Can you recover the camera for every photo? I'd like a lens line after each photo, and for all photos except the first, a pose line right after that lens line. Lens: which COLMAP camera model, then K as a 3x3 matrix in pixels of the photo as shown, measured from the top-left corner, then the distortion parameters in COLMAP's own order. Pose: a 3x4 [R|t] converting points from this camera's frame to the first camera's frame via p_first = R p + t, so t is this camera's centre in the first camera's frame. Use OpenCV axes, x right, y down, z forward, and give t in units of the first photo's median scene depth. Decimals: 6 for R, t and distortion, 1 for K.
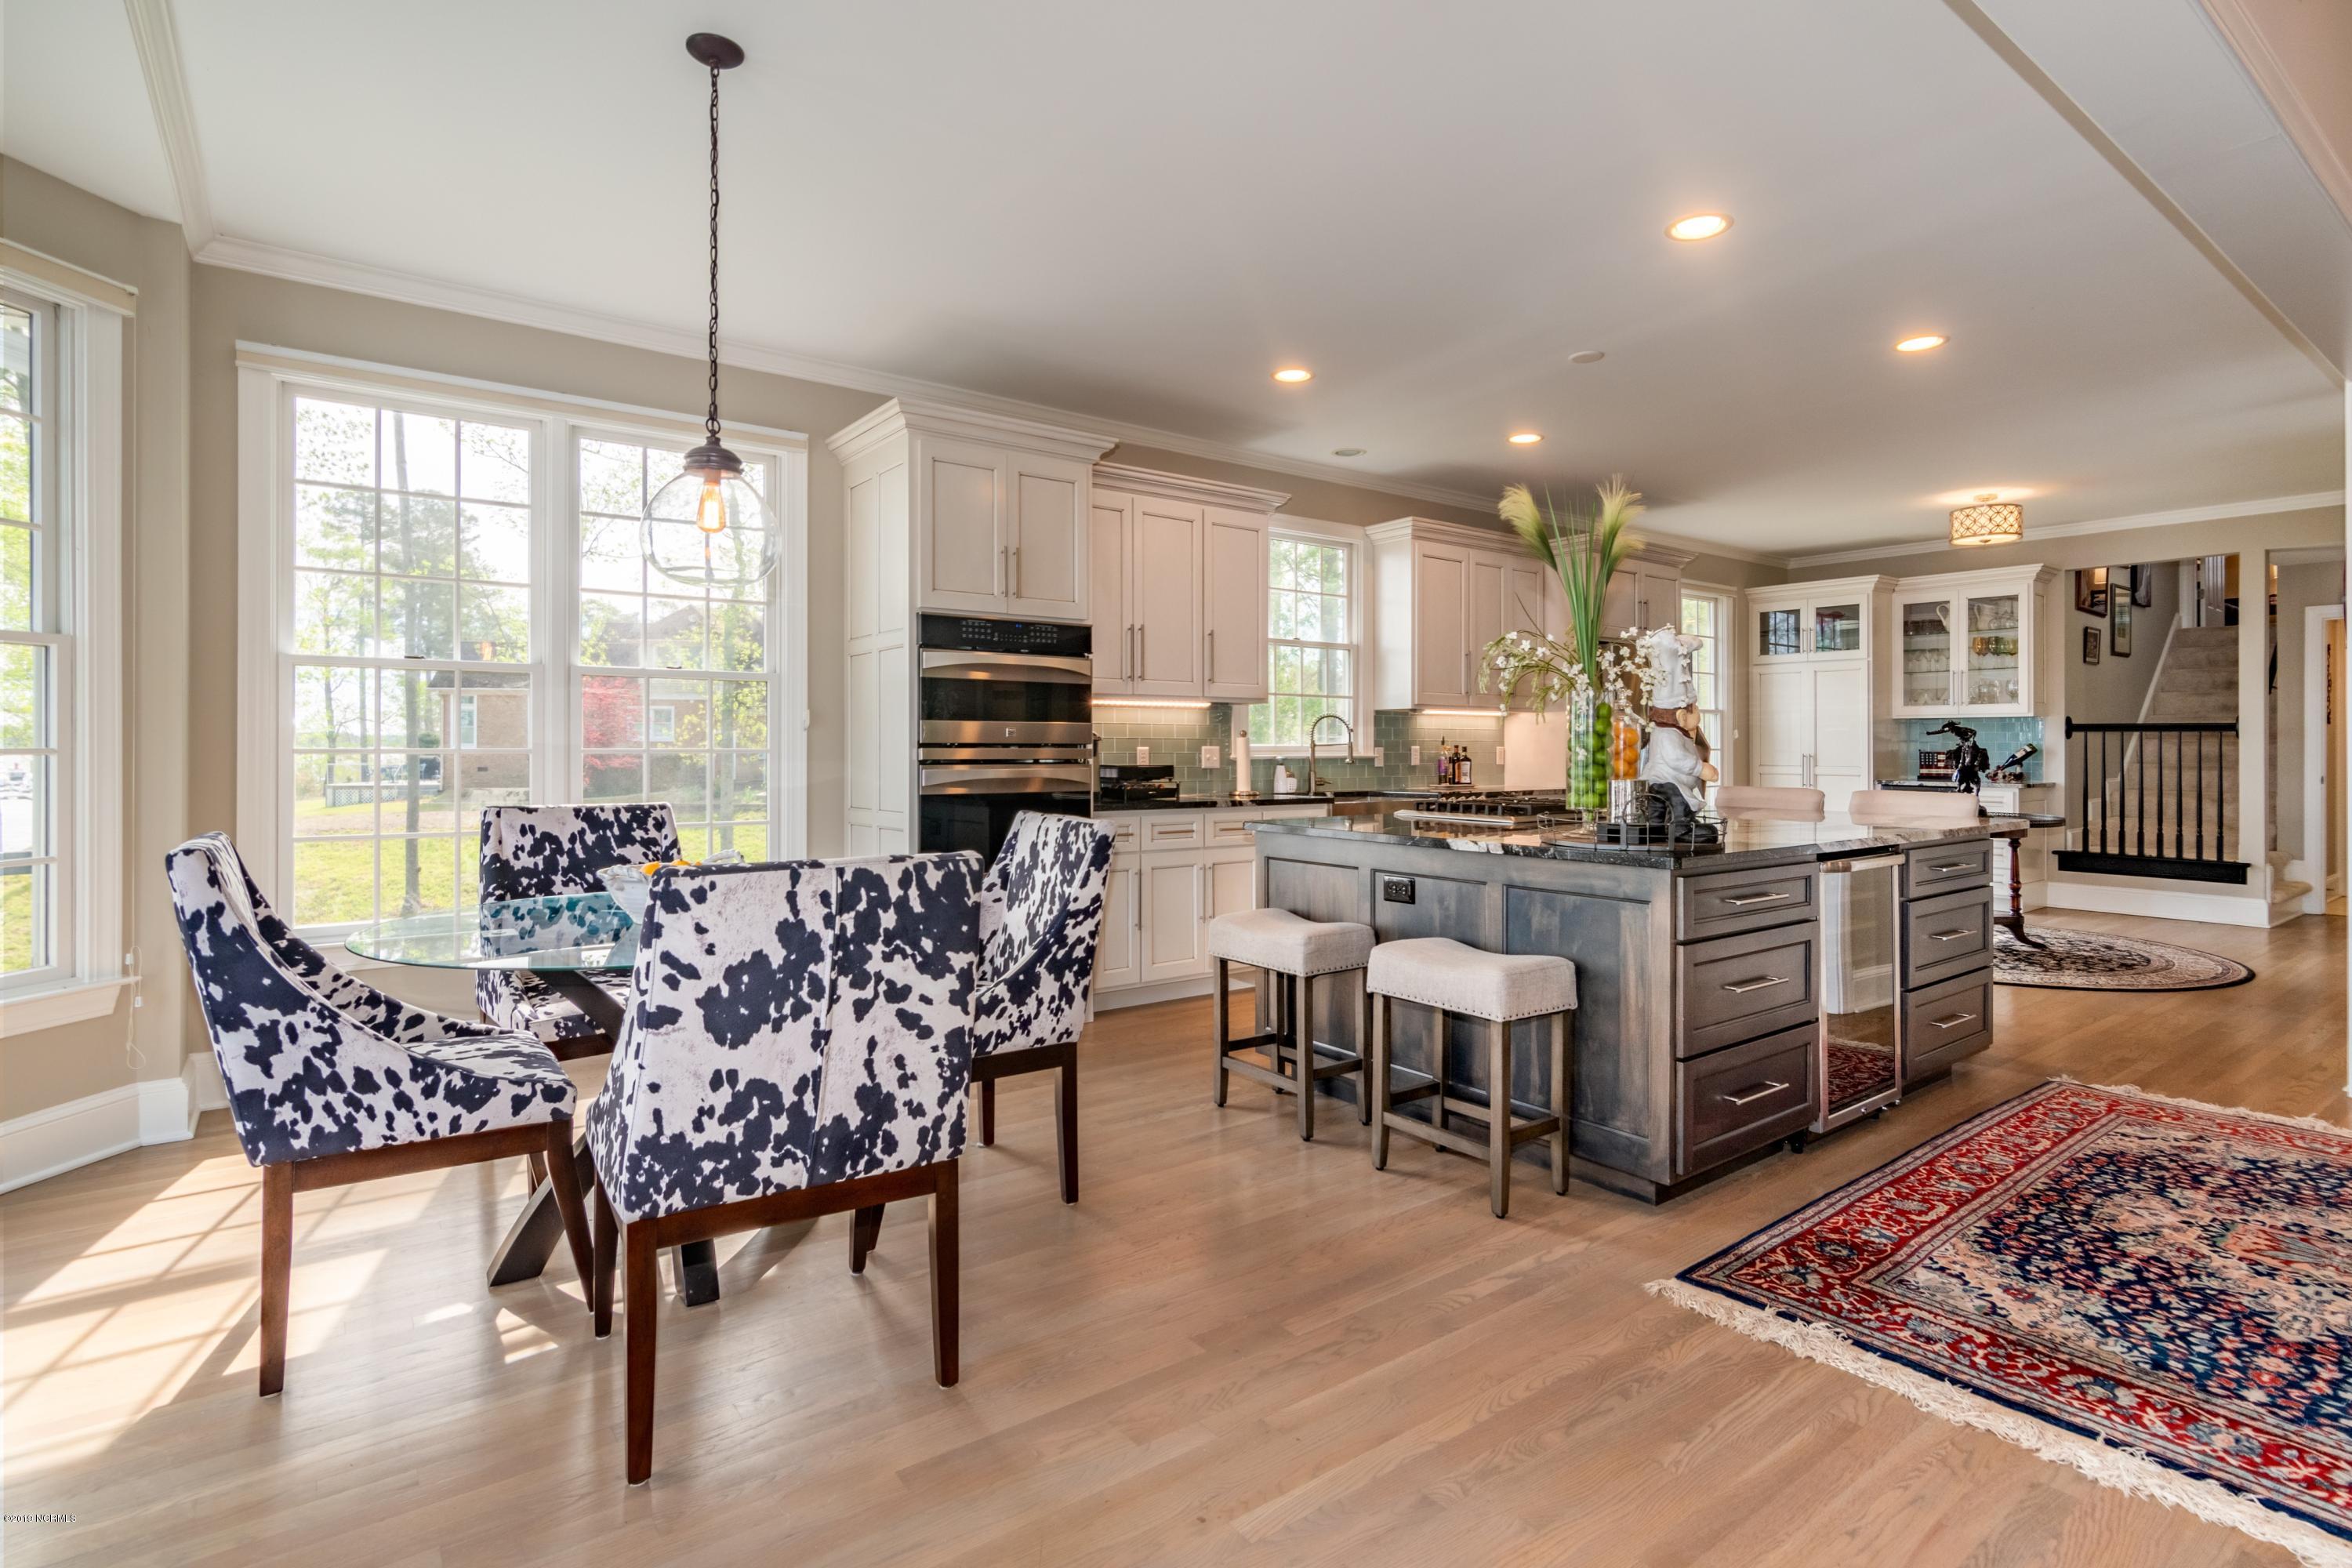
lens RADIAL K [[1167.8, 0, 1200.8], [0, 1167.8, 733.6], [0, 0, 1]] dist [-0.003525, 0.003207]
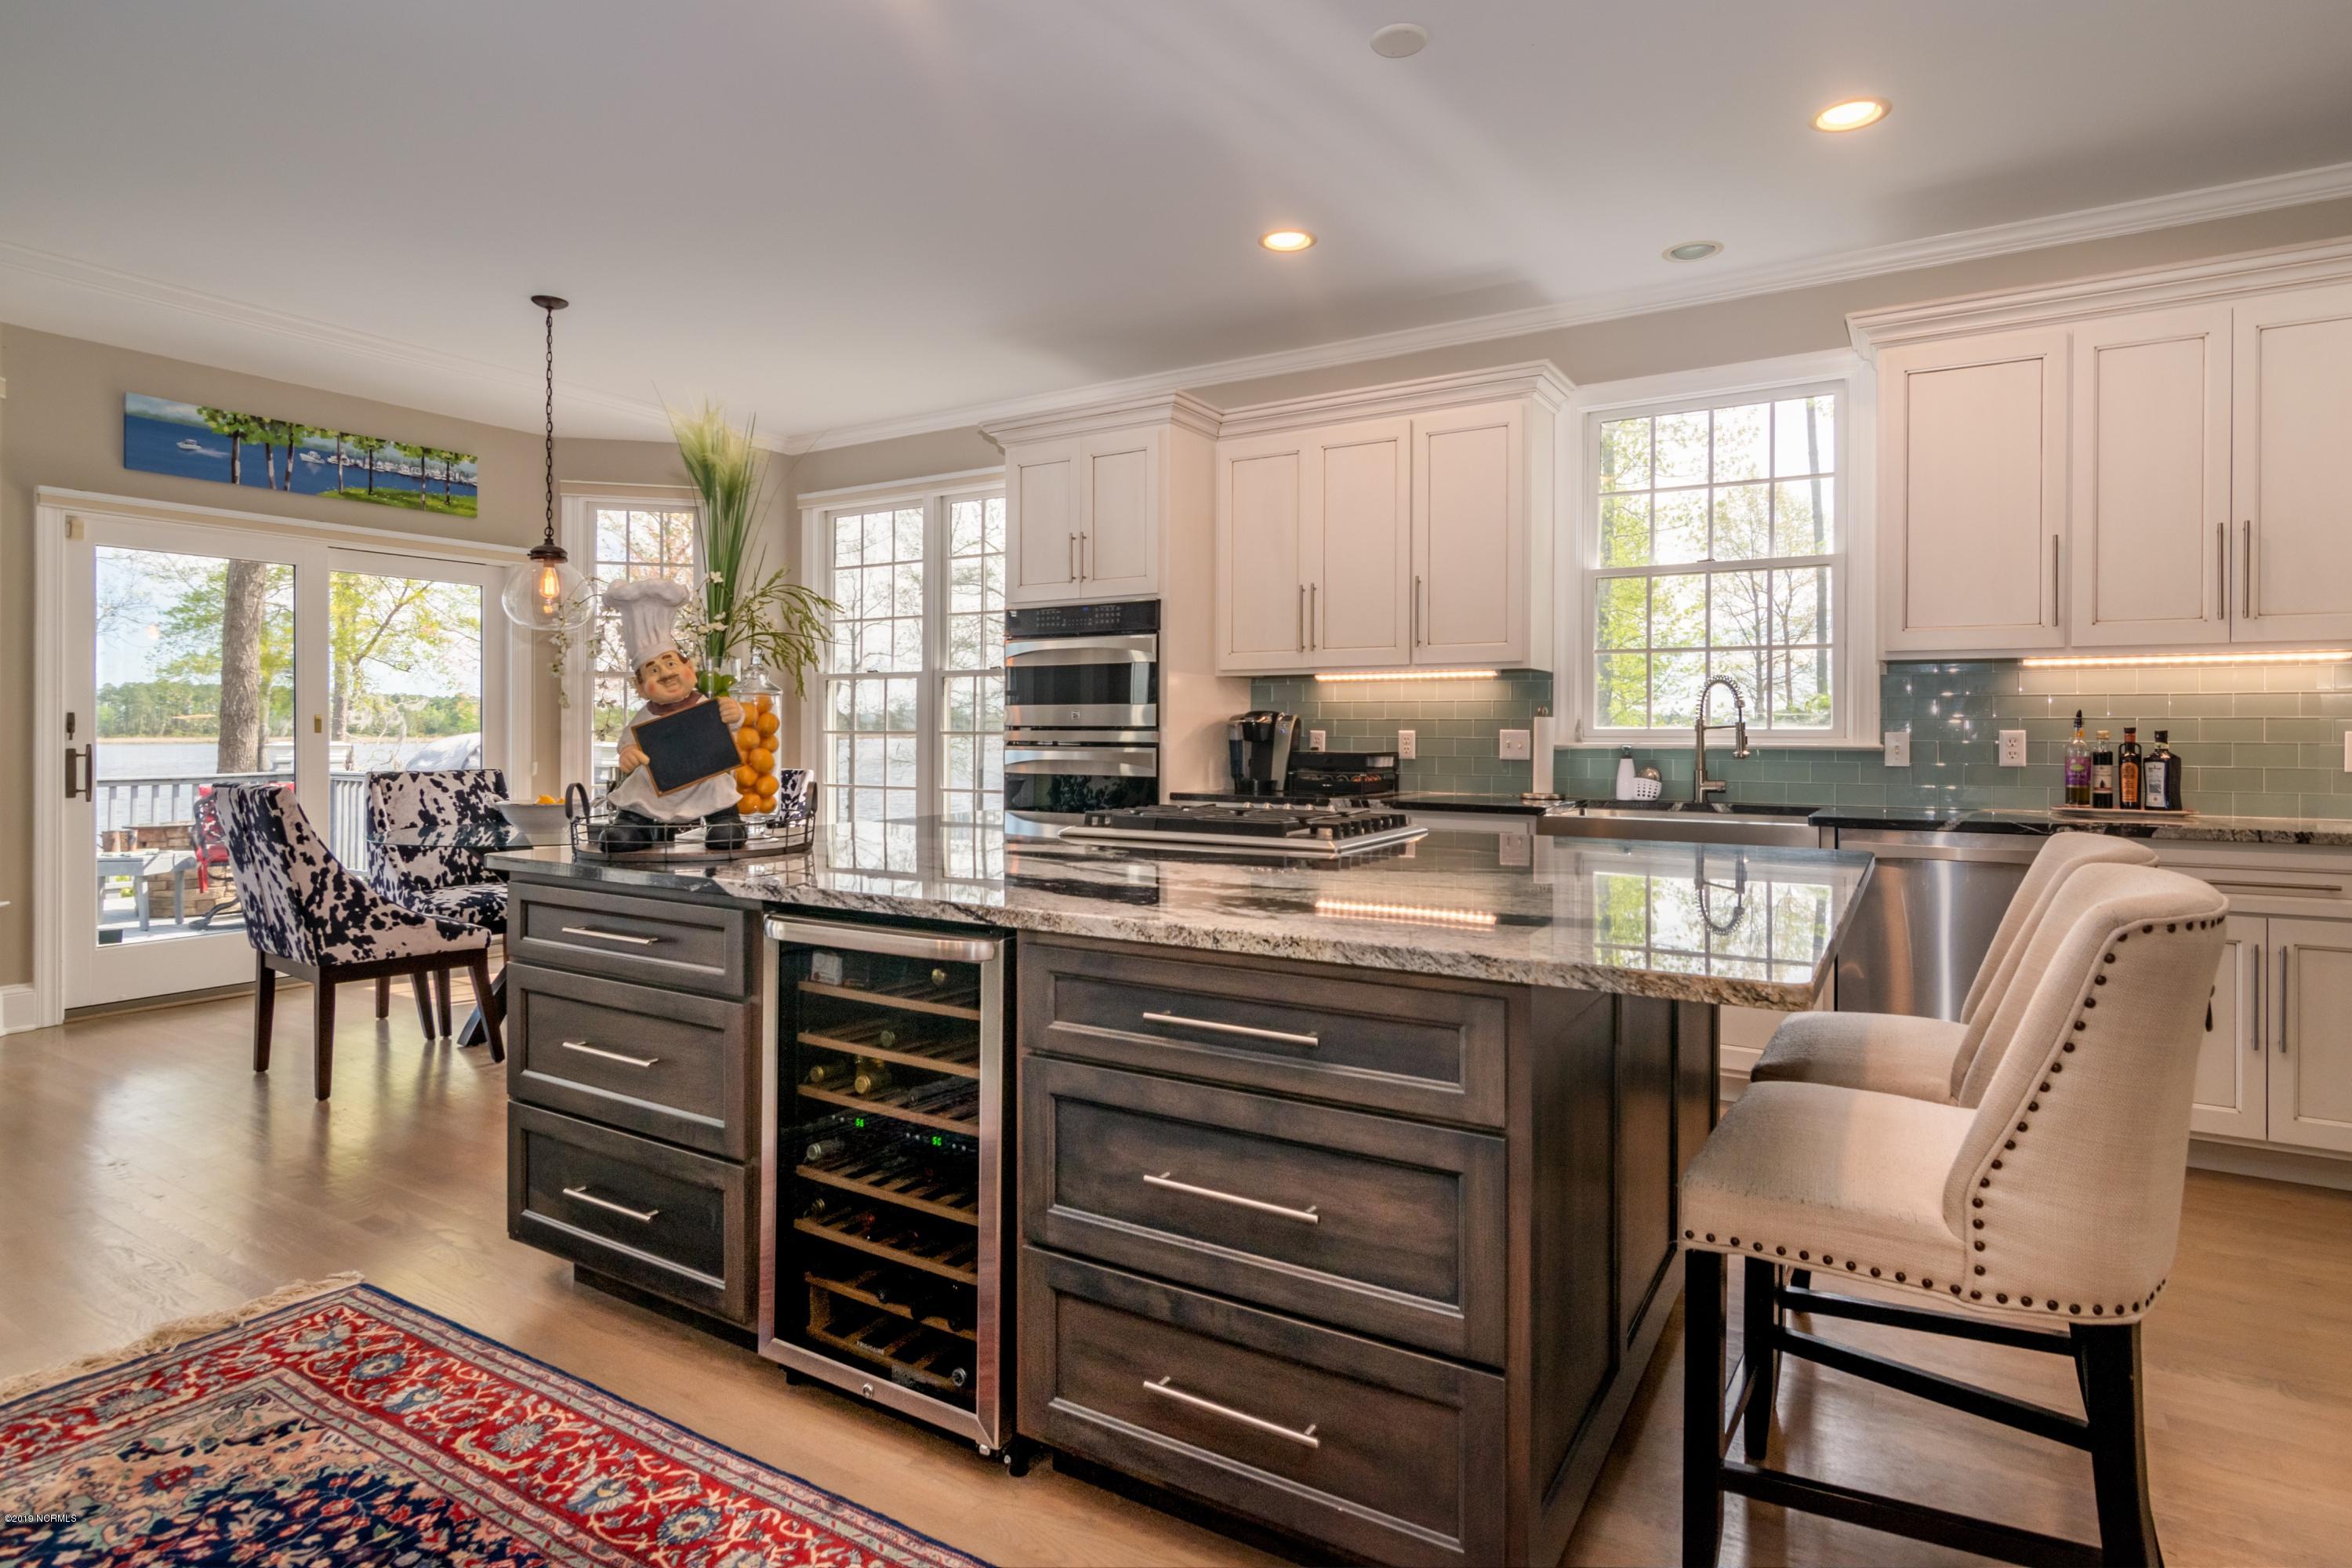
lens RADIAL K [[1251.0, 0, 1206.0], [0, 1251.0, 738.7], [0, 0, 1]] dist [-0.004314, 0.002524]
pose [[0.350947, 0.005642, -0.936378, 0.885114], [0.008127, 0.999926, 0.009070, 0.010173], [0.936360, -0.010793, 0.350875, 0.715145]]
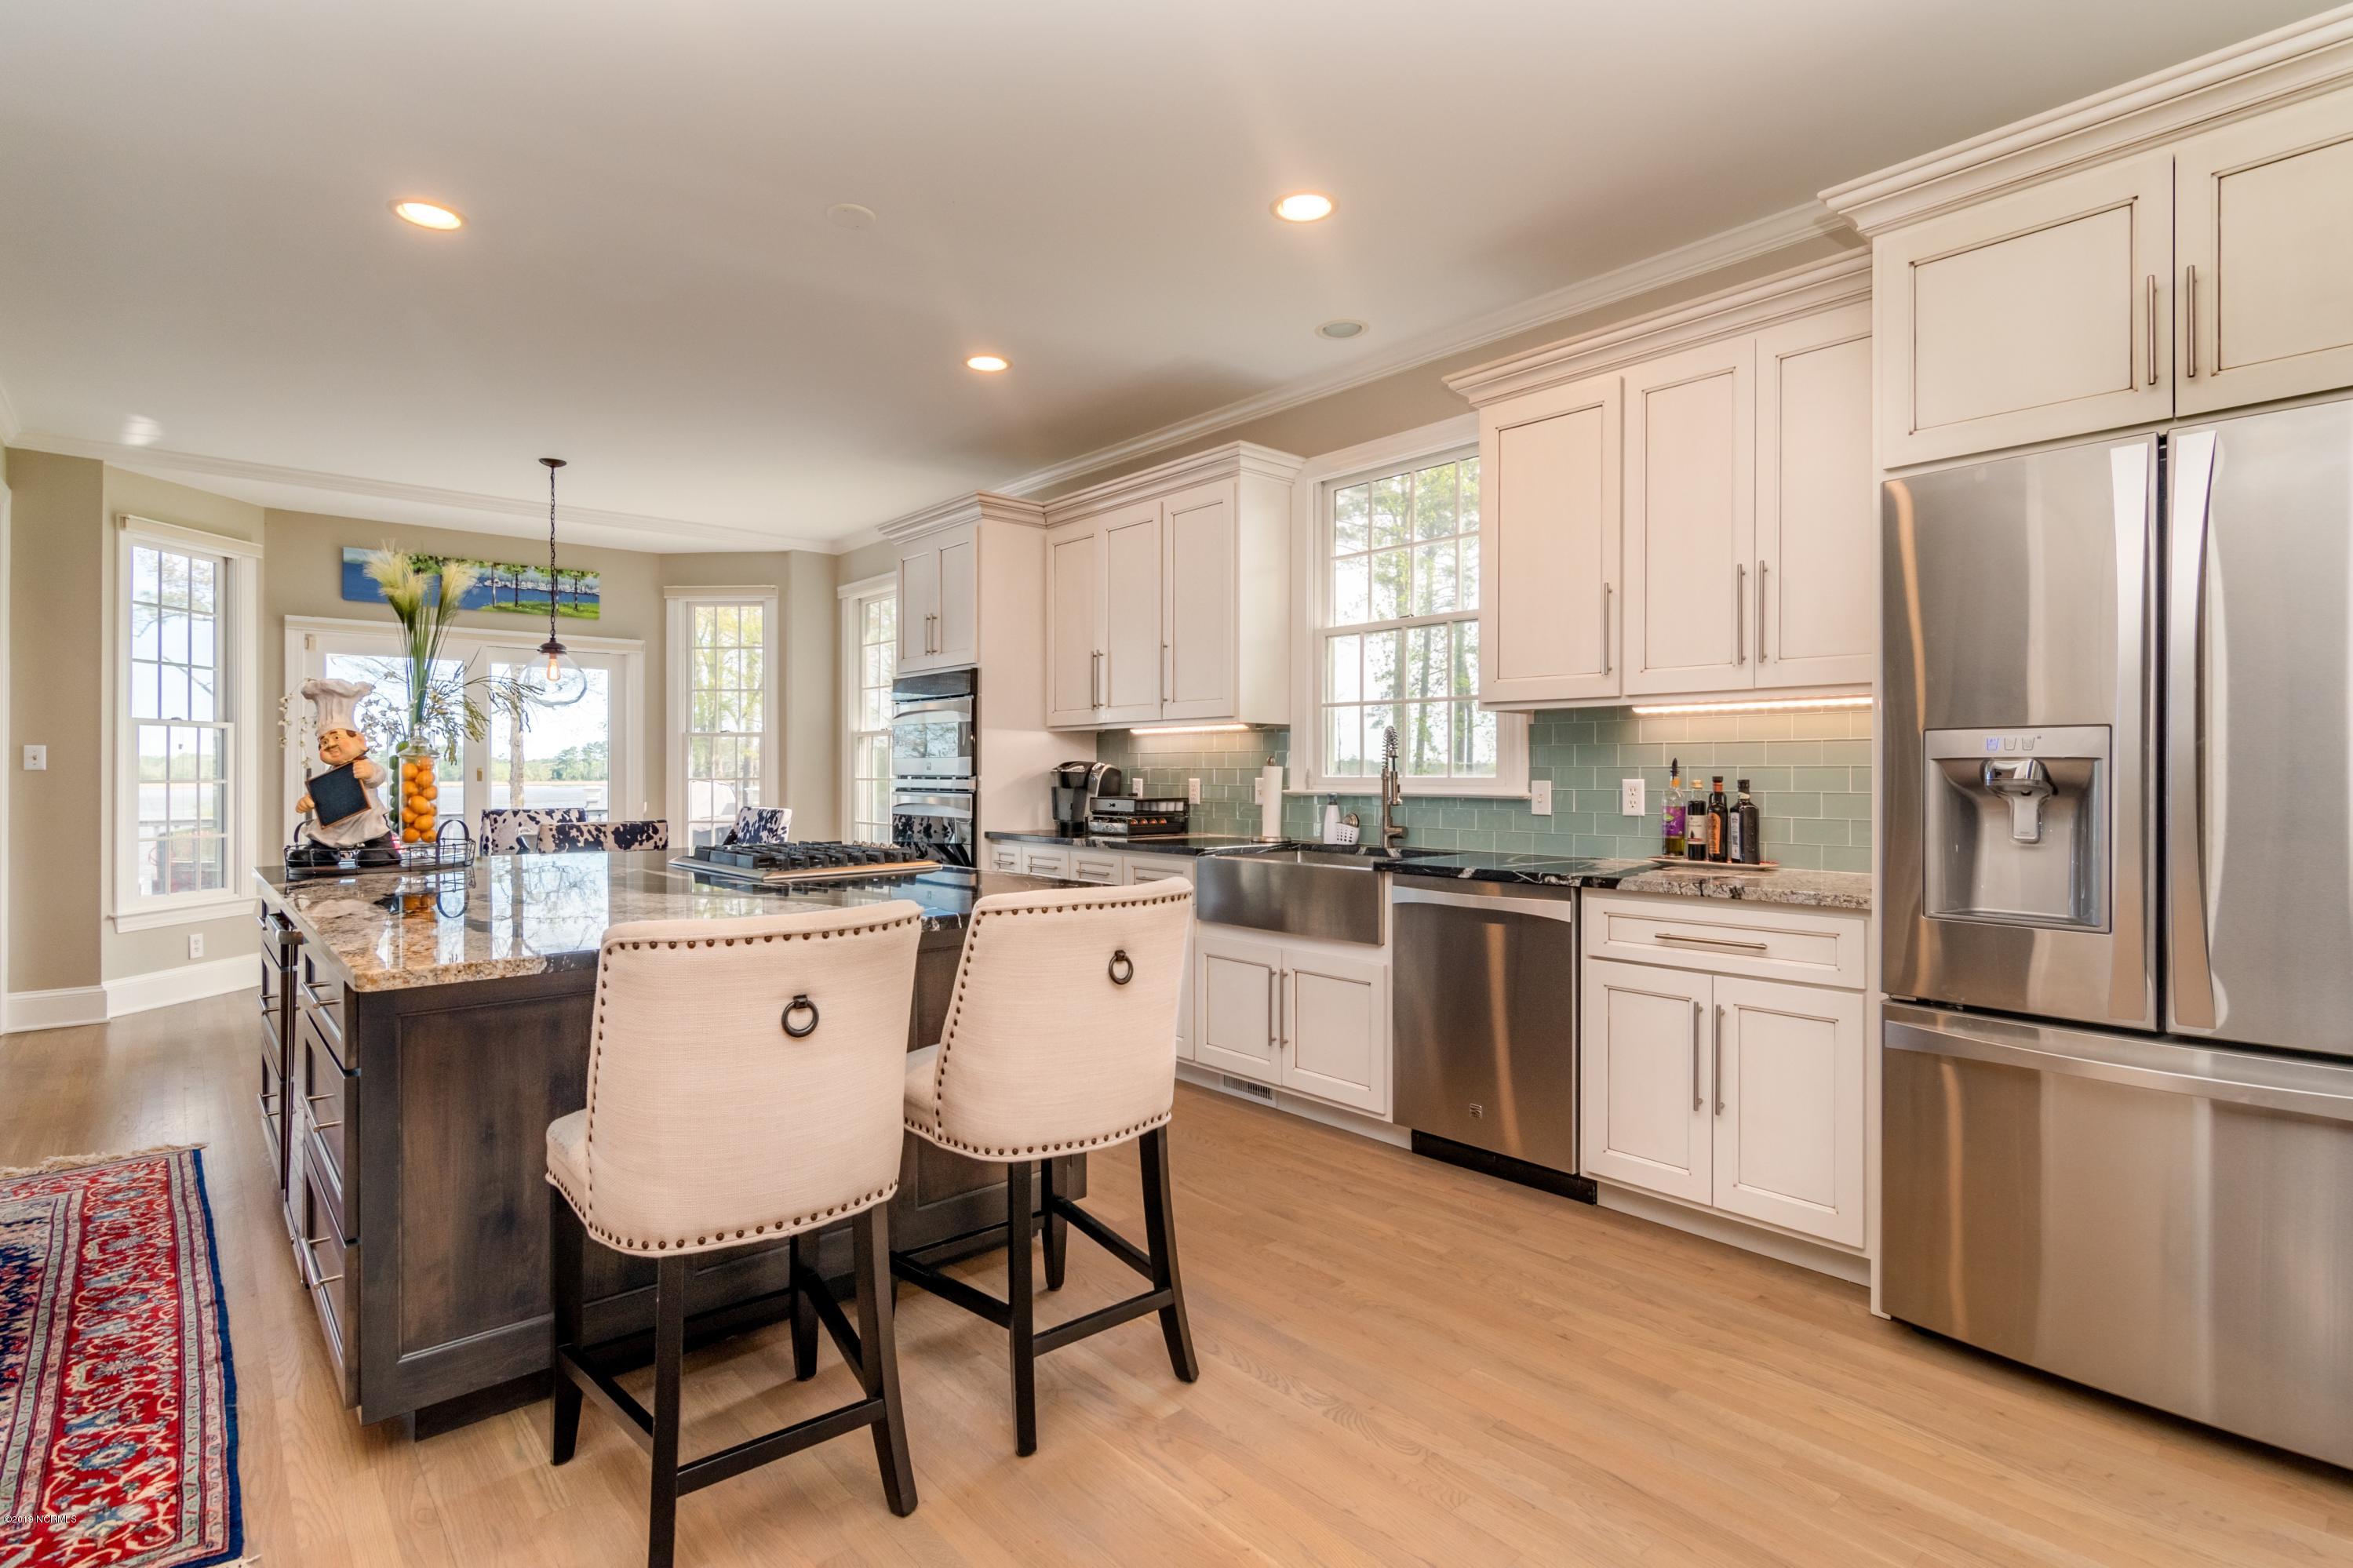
lens RADIAL K [[1168.1, 0, 1175.9], [0, 1168.1, 772.3], [0, 0, 1]] dist [-0.003525, 0.003207]
pose [[0.045778, -0.001865, -0.998950, 1.051289], [0.011458, 0.999933, -0.001341, 0.009692], [0.998886, -0.011384, 0.045796, 1.185821]]
